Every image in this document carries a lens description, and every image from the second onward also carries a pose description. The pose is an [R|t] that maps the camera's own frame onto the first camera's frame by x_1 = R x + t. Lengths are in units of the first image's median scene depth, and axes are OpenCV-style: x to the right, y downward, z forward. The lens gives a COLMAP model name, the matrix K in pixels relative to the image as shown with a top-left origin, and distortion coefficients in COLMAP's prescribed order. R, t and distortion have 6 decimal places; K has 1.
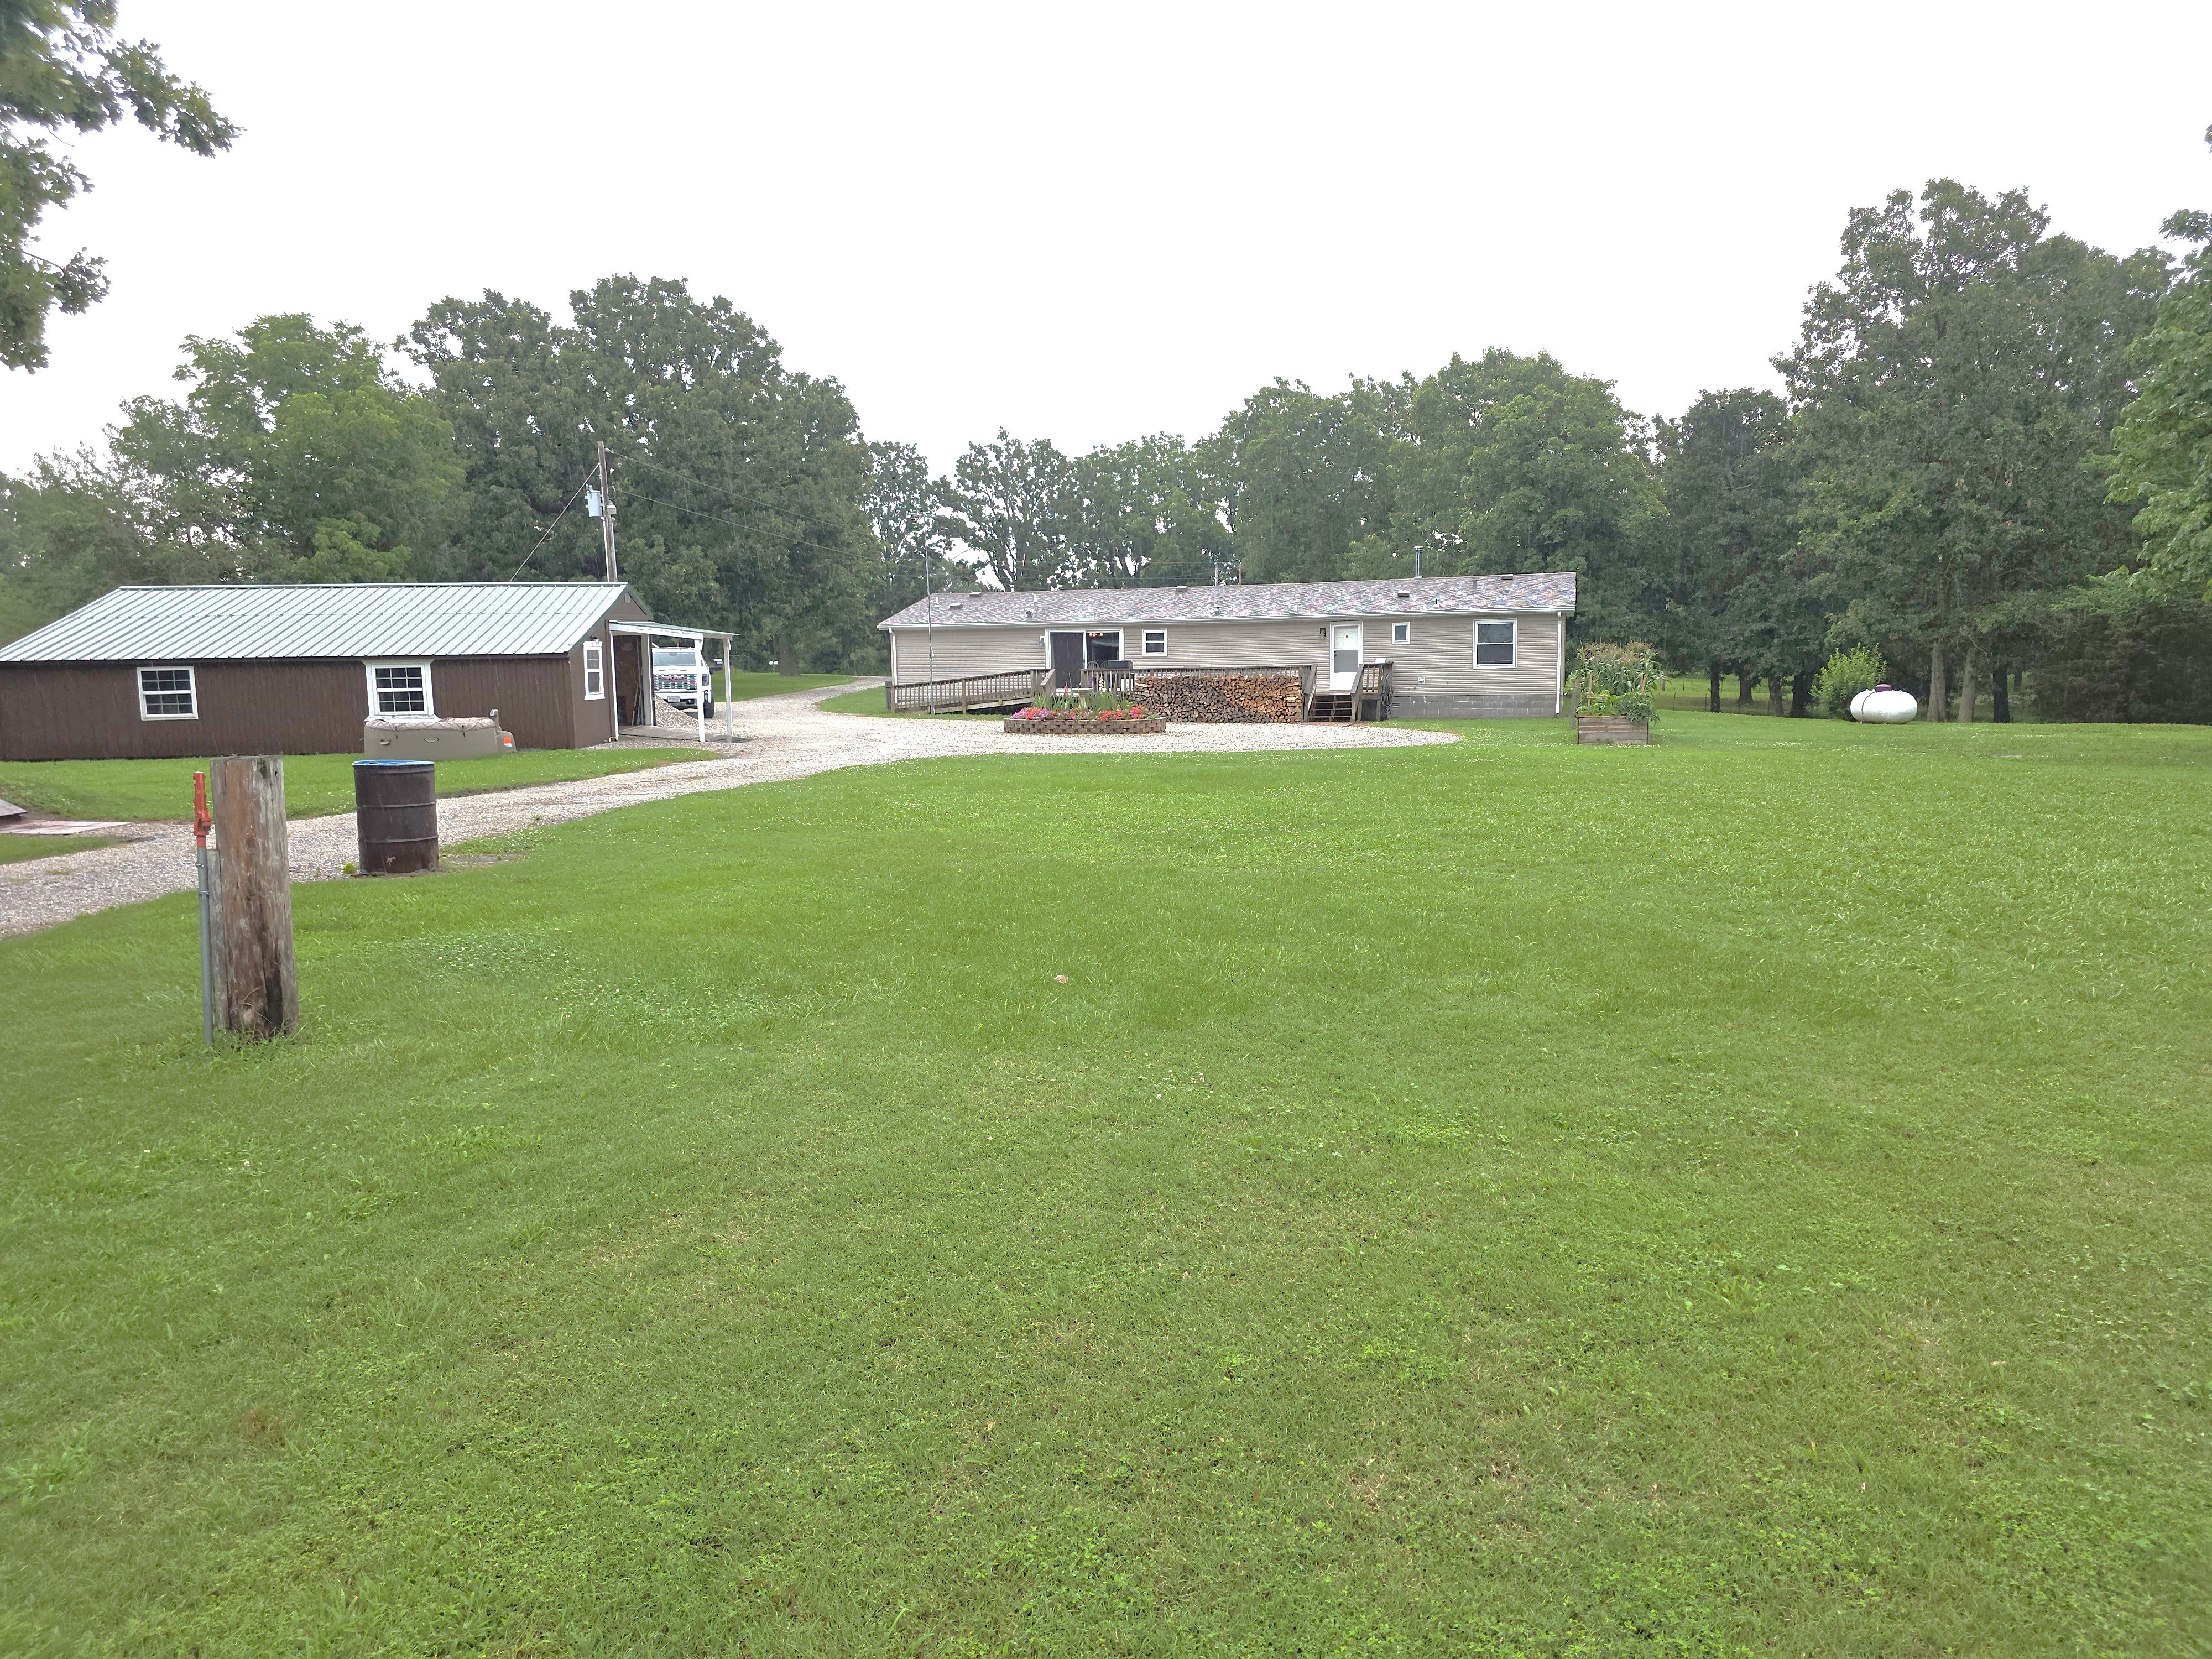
lens RADIAL K [[1461.3, 0, 1100.7], [0, 1461.3, 829.7], [0, 0, 1]] dist [0.072474, -0.066975]
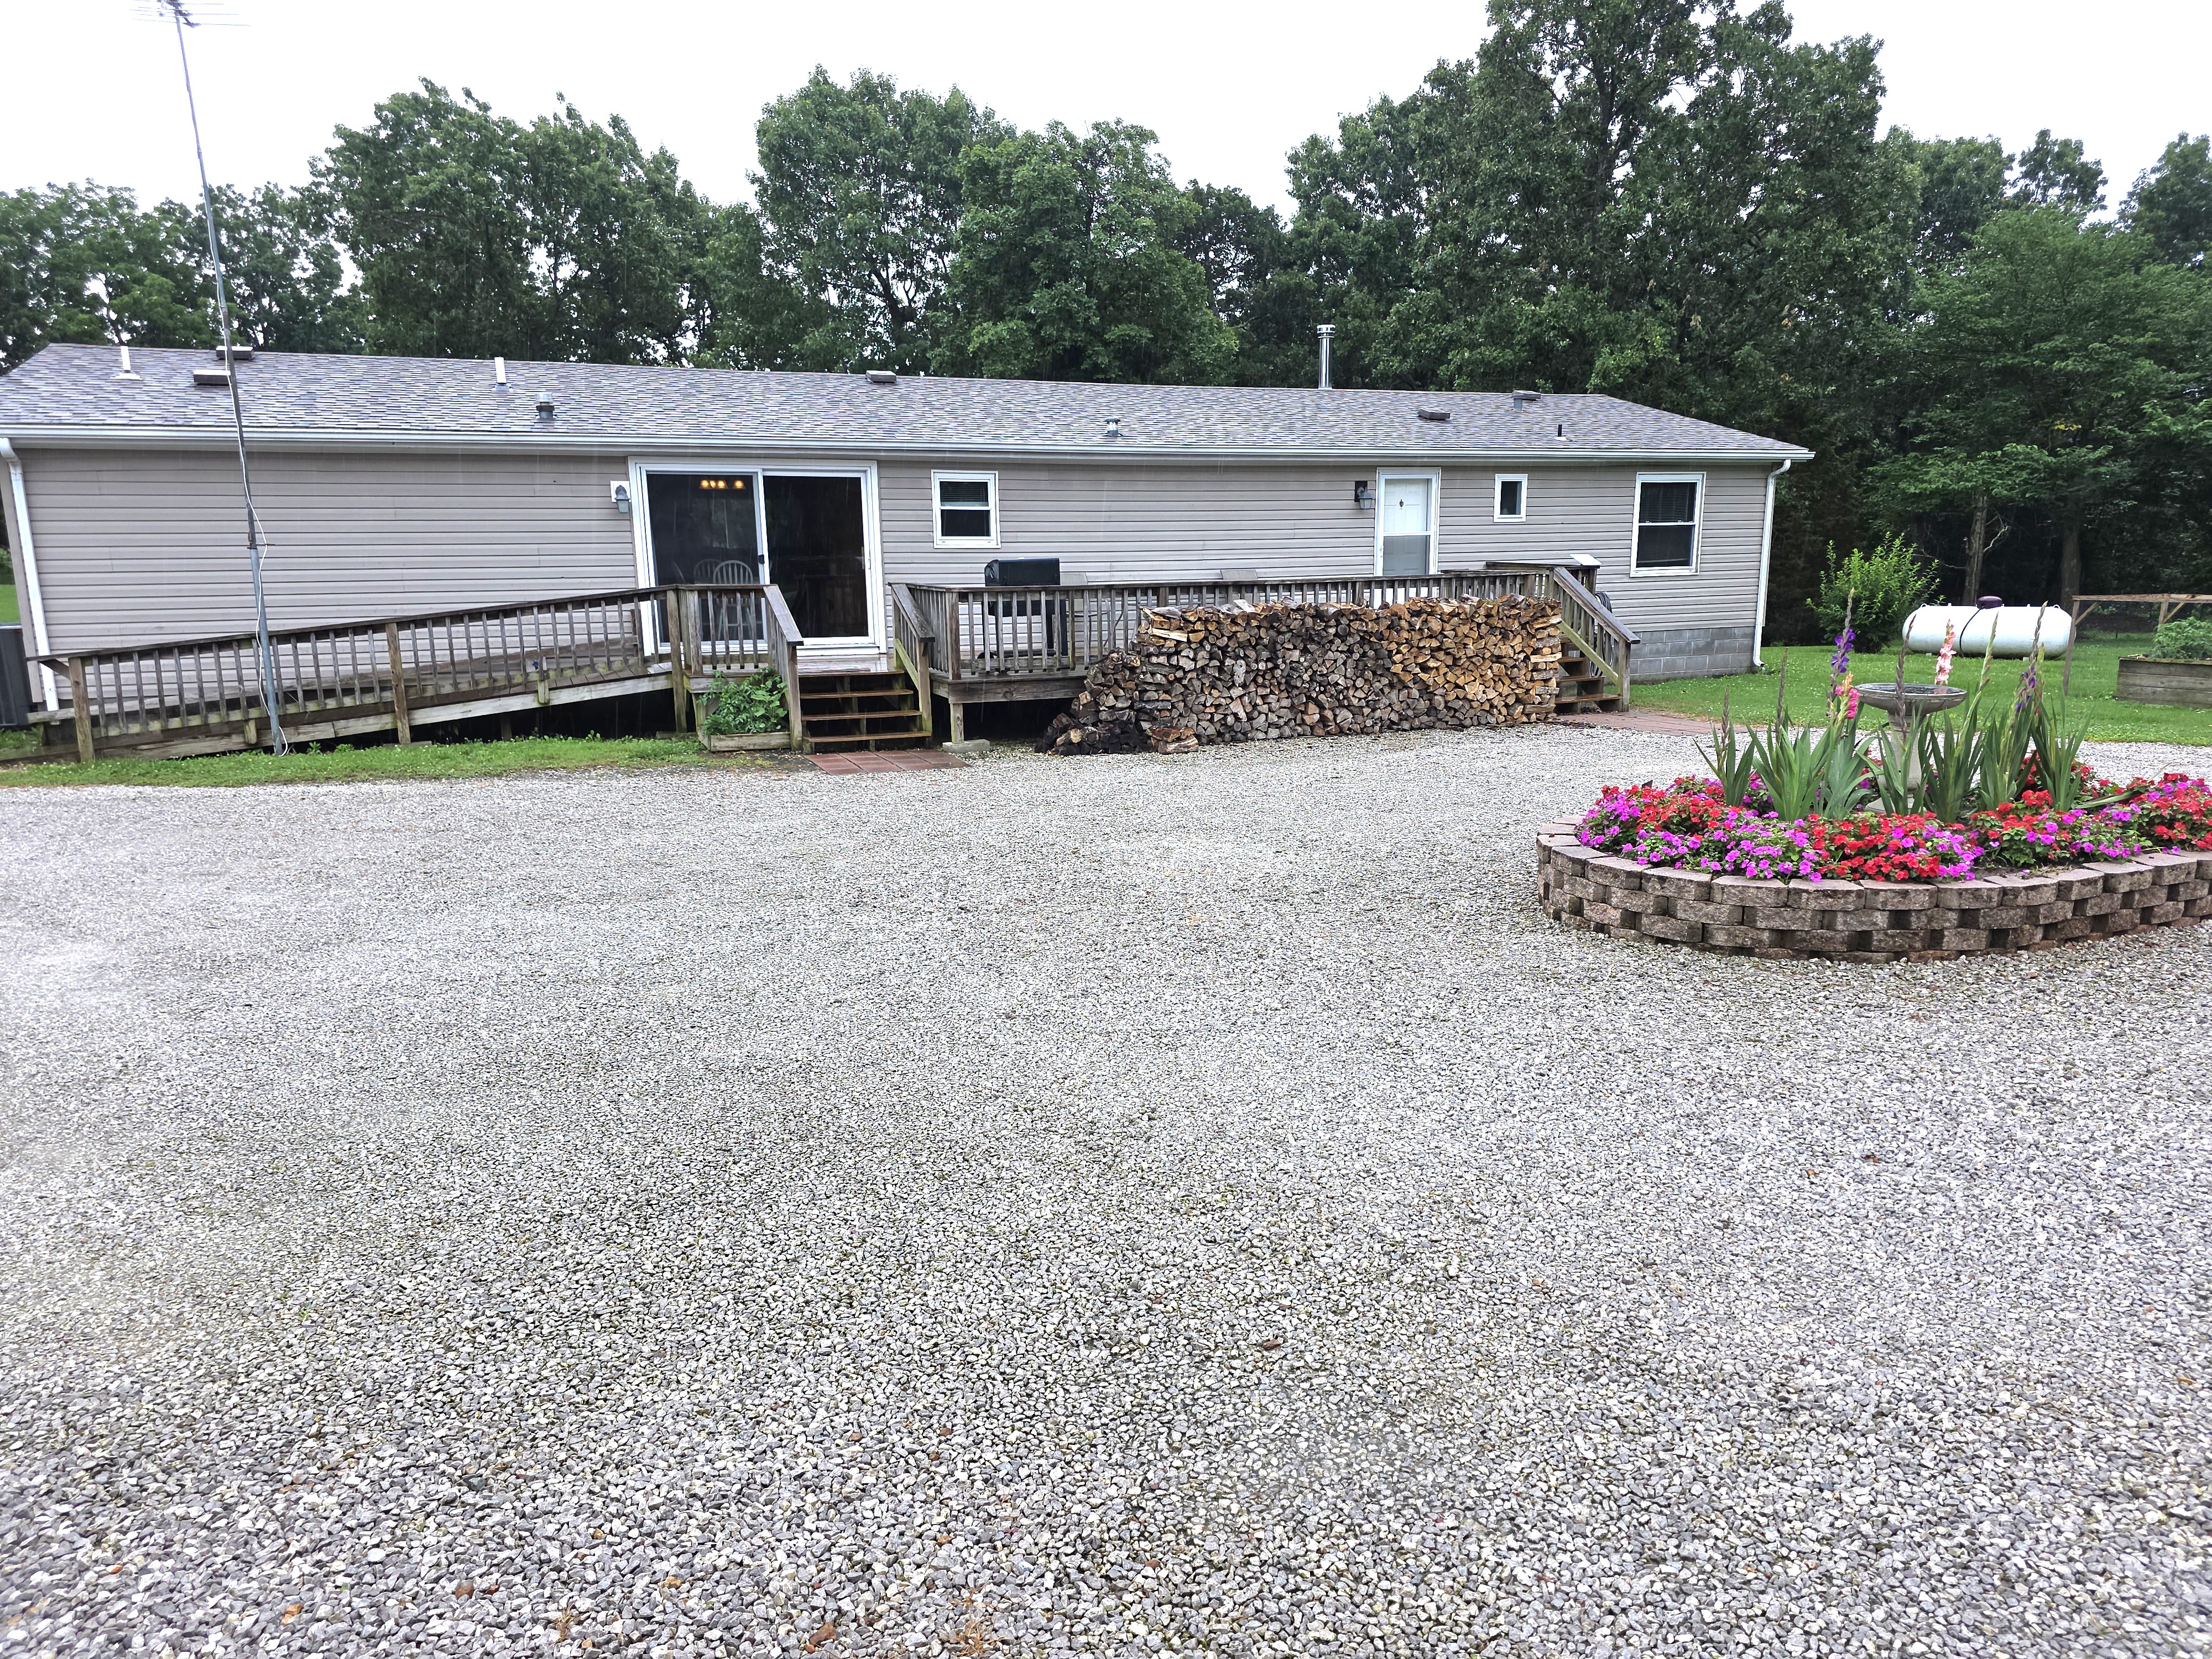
lens RADIAL K [[1461.3, 0, 1100.7], [0, 1461.3, 829.7], [0, 0, 1]] dist [0.072474, -0.066975]
pose [[0.766016, -0.118794, 0.631750, -0.175702], [0.074285, 0.992551, 0.096565, -0.079068], [-0.638515, -0.027041, 0.769134, 0.675433]]
